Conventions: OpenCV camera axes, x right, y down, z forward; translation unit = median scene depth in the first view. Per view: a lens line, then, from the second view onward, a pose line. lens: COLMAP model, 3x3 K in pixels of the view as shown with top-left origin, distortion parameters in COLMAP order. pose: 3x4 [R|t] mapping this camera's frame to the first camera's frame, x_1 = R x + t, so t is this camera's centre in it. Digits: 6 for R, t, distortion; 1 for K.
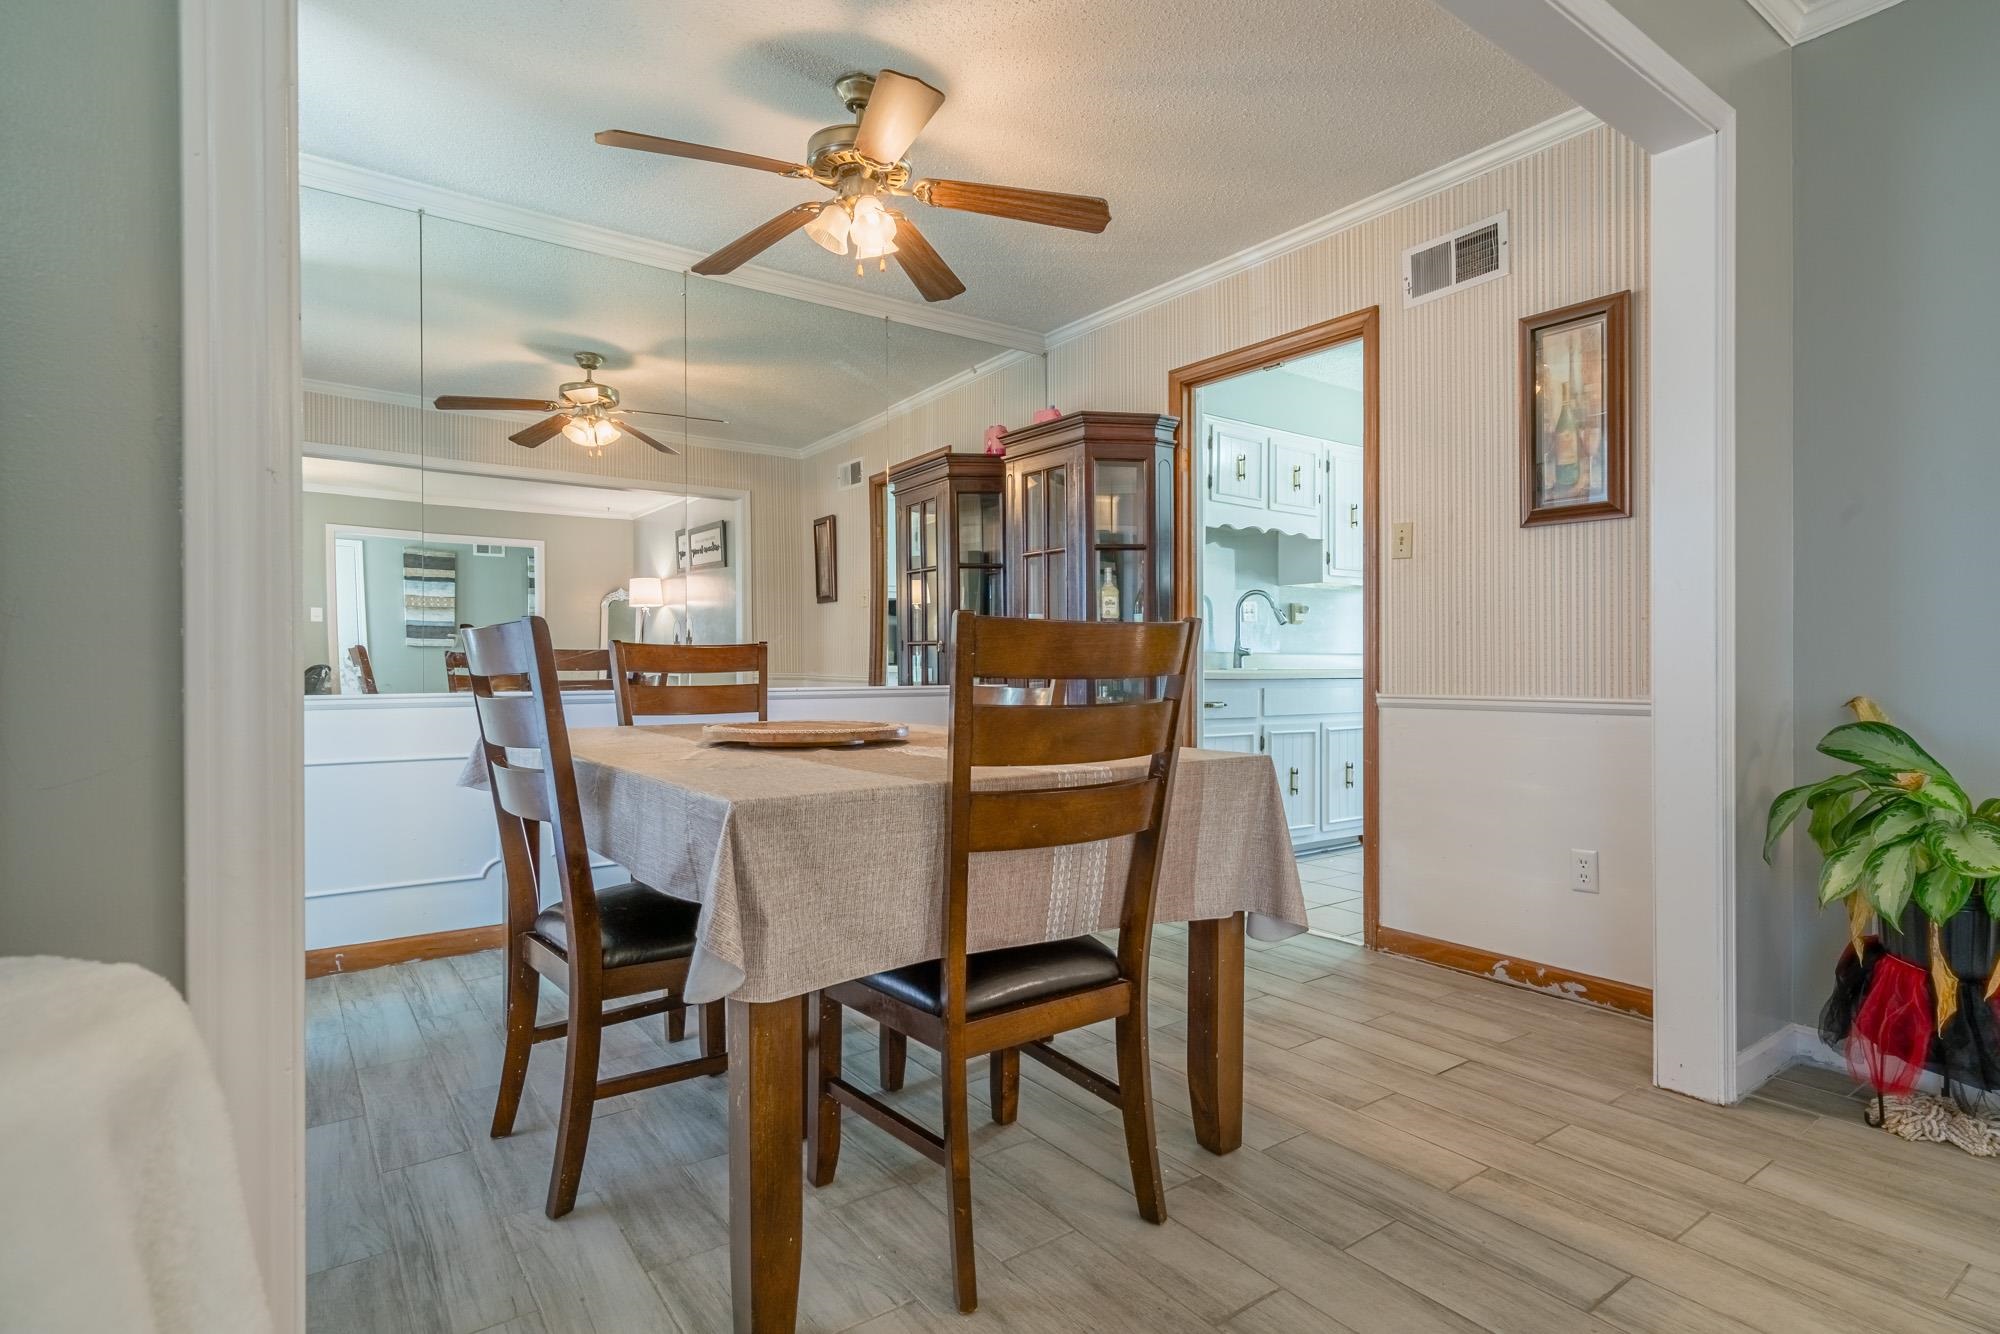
lens RADIAL K [[1001.8, 0, 1000.0], [0, 1001.8, 667.0], [0, 0, 1]] dist [-0.002491, -0.000706]
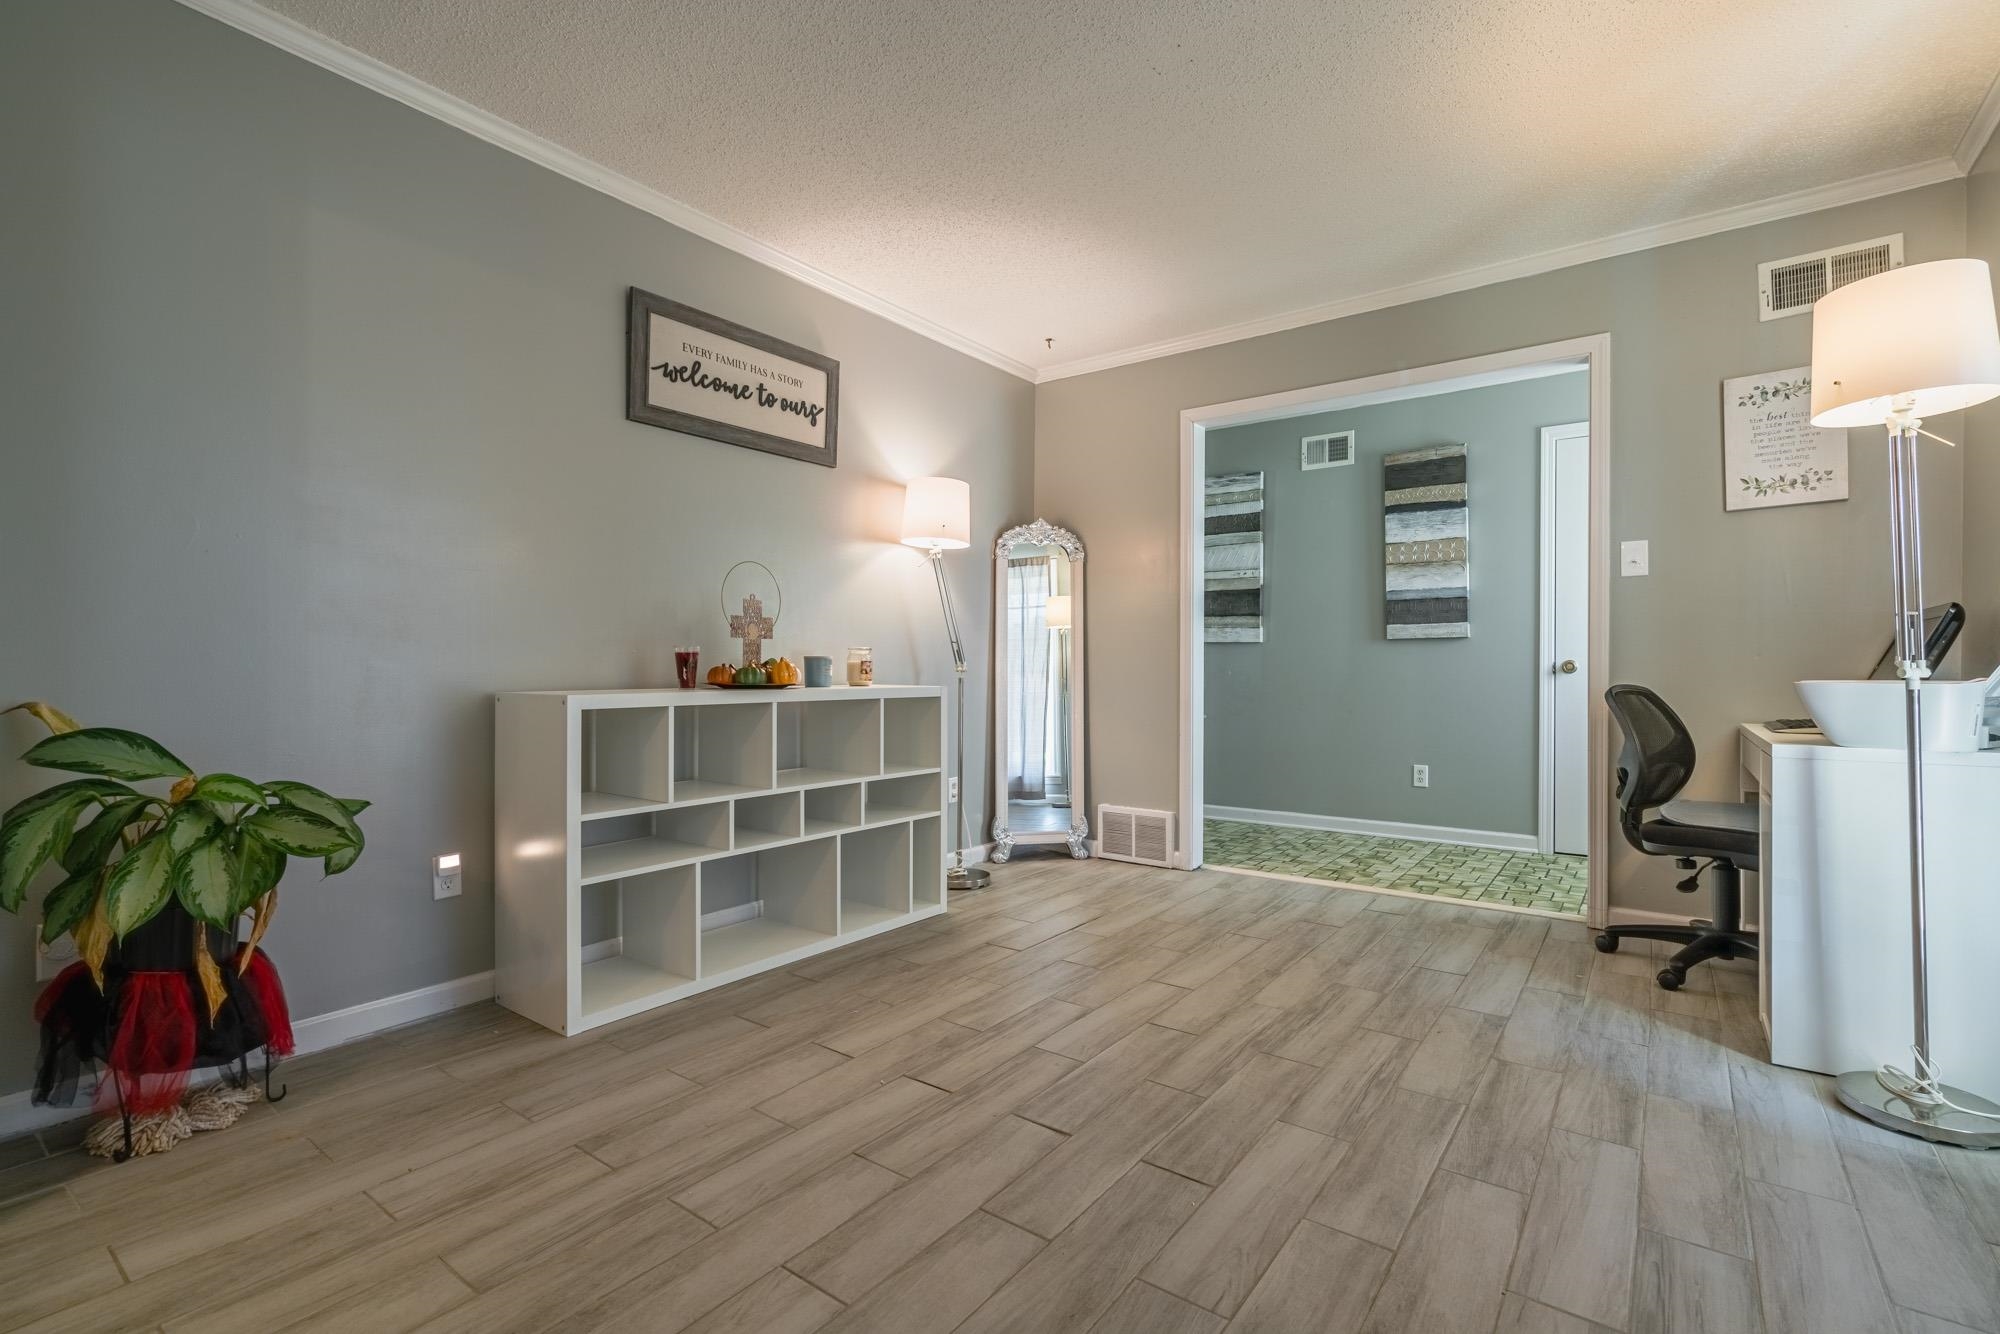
lens RADIAL K [[932.9, 0, 1000.0], [0, 932.9, 667.0], [0, 0, 1]] dist [0.001878, 0.000490]
pose [[-0.308487, -0.000138, 0.951229, -0.219902], [-0.002467, 0.999997, -0.000655, -0.003166], [-0.951225, -0.002548, -0.308486, 0.513889]]
